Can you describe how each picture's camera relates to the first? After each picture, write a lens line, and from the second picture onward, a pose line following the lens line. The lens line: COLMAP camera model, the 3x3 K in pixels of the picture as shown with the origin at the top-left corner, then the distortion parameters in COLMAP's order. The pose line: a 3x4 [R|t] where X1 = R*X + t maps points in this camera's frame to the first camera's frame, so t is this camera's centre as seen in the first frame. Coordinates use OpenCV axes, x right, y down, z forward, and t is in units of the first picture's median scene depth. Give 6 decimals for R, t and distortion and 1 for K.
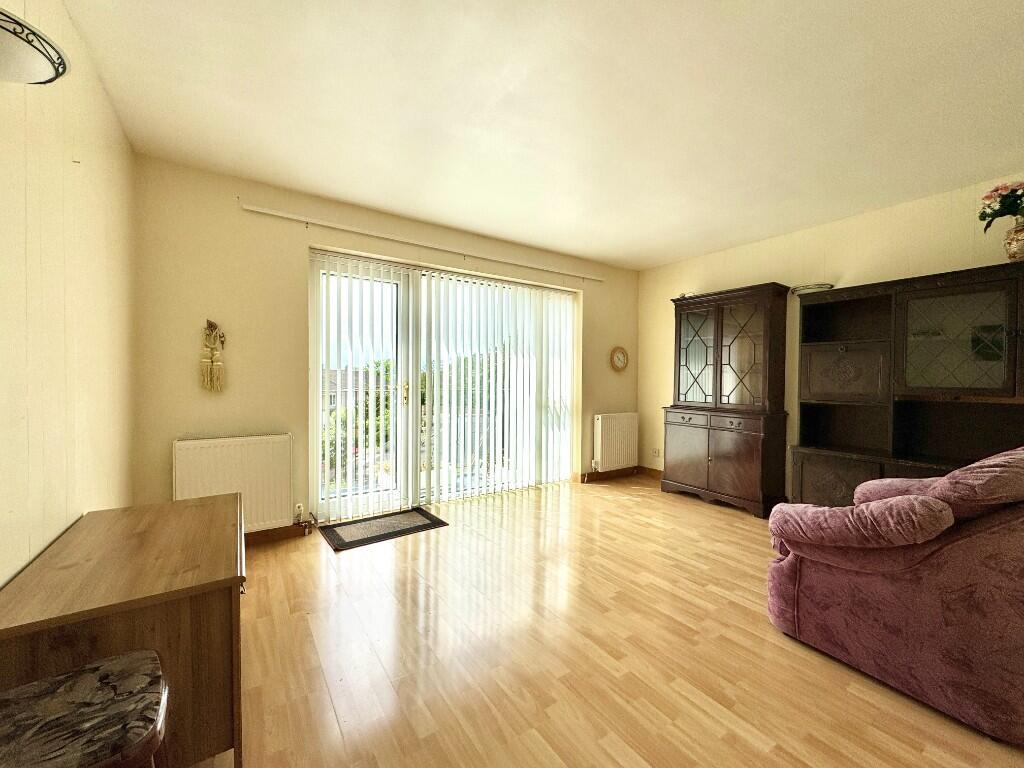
lens RADIAL K [[409.0, 0, 513.2], [0, 409.0, 384.5], [0, 0, 1]] dist [-0.001211, -0.000178]
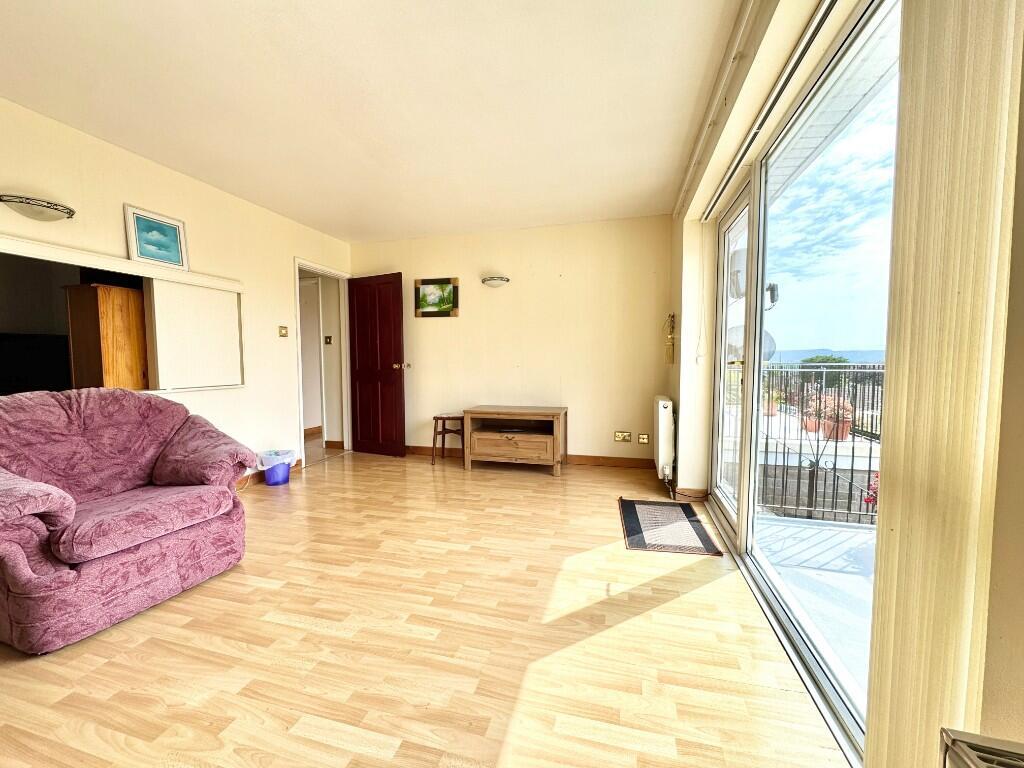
lens RADIAL K [[409.0, 0, 513.2], [0, 409.0, 384.5], [0, 0, 1]] dist [-0.001211, -0.000178]
pose [[-0.759587, 0.032378, -0.649600, 0.542063], [-0.012275, 0.997869, 0.064089, 0.001262], [0.650290, 0.056655, -0.757570, 1.623672]]
